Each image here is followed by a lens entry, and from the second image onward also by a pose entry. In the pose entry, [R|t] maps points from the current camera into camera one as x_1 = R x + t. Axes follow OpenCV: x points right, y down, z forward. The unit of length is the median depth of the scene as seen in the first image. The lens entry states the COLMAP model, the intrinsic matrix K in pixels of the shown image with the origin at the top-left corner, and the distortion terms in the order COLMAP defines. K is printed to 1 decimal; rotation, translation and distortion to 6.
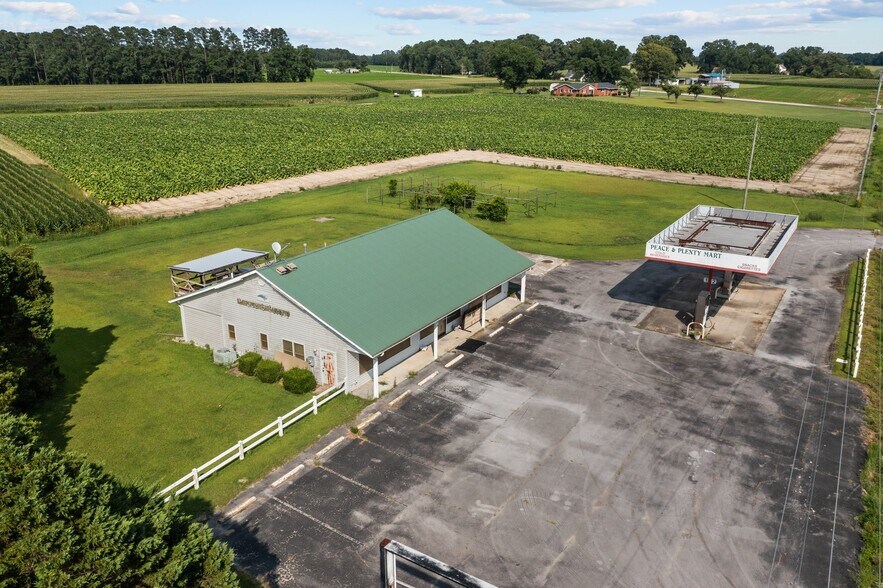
lens RADIAL K [[697.7, 0, 441.4], [0, 697.7, 288.5], [0, 0, 1]] dist [-0.013037, 0.001846]
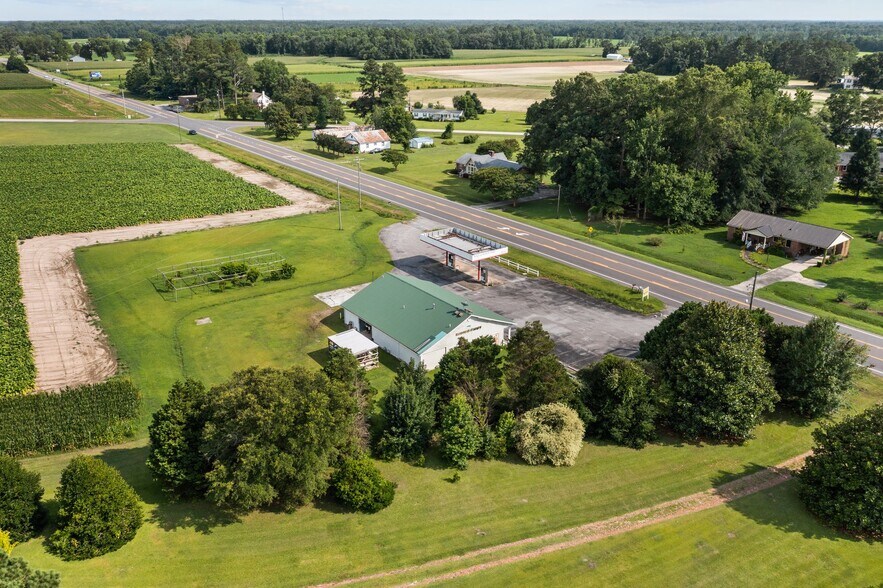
lens RADIAL K [[697.7, 0, 436.6], [0, 697.7, 294.7], [0, 0, 1]] dist [-0.013037, 0.001846]
pose [[0.371829, -0.340931, 0.863429, -1.076499], [0.293154, 0.925645, 0.239252, -0.317343], [-0.880797, 0.164157, 0.444127, 0.036834]]
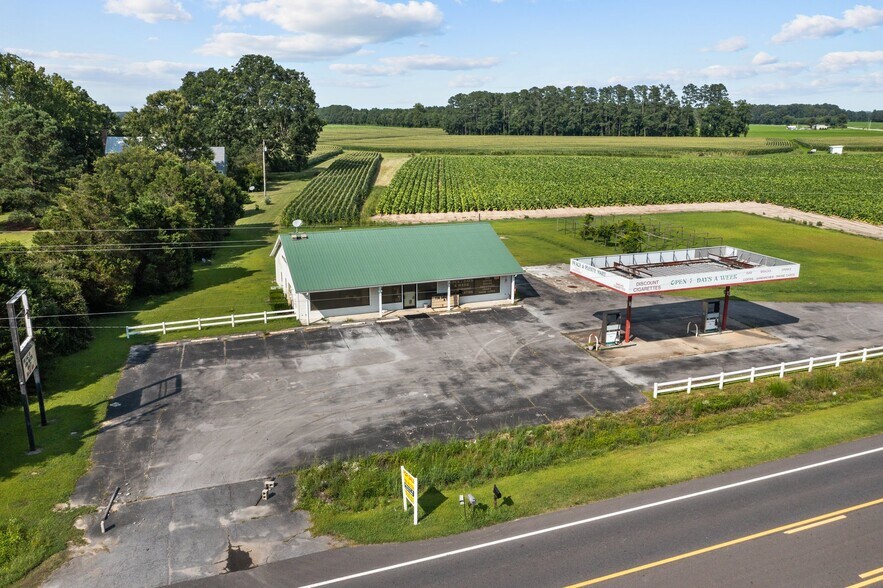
lens RADIAL K [[697.7, 0, 436.7], [0, 697.7, 290.4], [0, 0, 1]] dist [-0.013037, 0.001846]
pose [[0.787379, 0.146151, -0.598894, 0.466886], [-0.189425, 0.981850, -0.009436, 0.021420], [0.586645, 0.120875, 0.800773, -0.018803]]
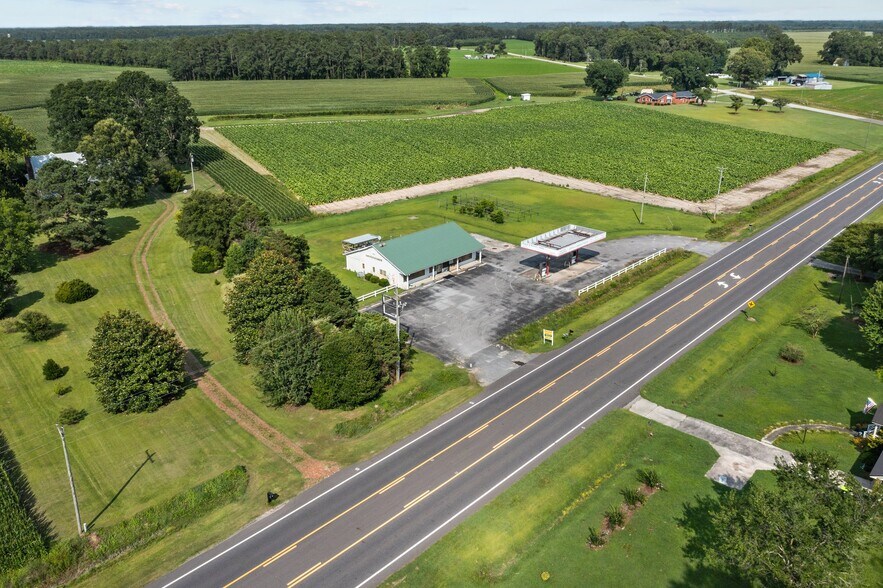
lens RADIAL K [[697.7, 0, 442.7], [0, 697.7, 291.9], [0, 0, 1]] dist [-0.013037, 0.001846]
pose [[0.979319, 0.065087, -0.191568, 0.296325], [-0.055267, 0.996890, 0.056176, -0.005538], [0.194629, -0.044427, 0.979870, -0.903399]]
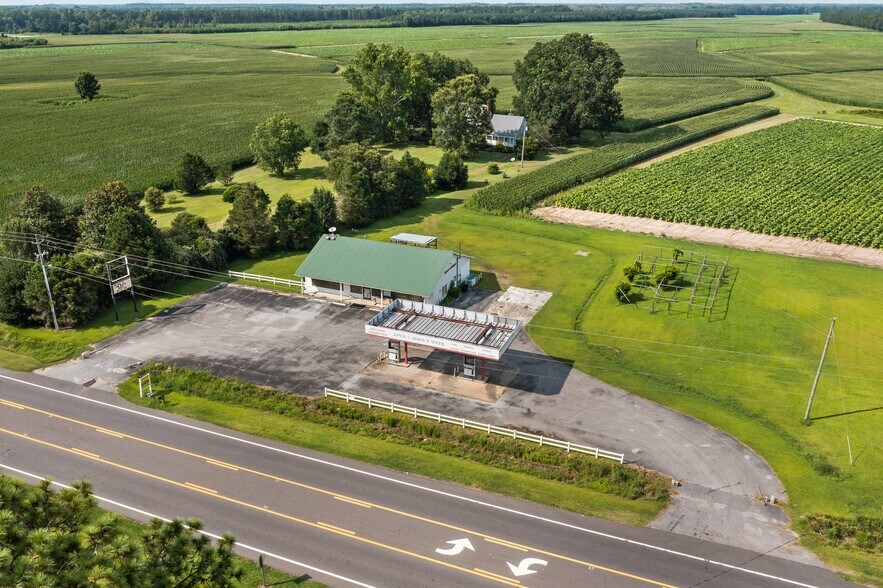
lens RADIAL K [[697.7, 0, 441.0], [0, 697.7, 310.1], [0, 0, 1]] dist [-0.013037, 0.001846]
pose [[0.156833, 0.398906, -0.903481, 1.068137], [-0.311012, 0.888206, 0.338174, -0.373337], [0.937377, 0.227956, 0.263365, 0.379029]]
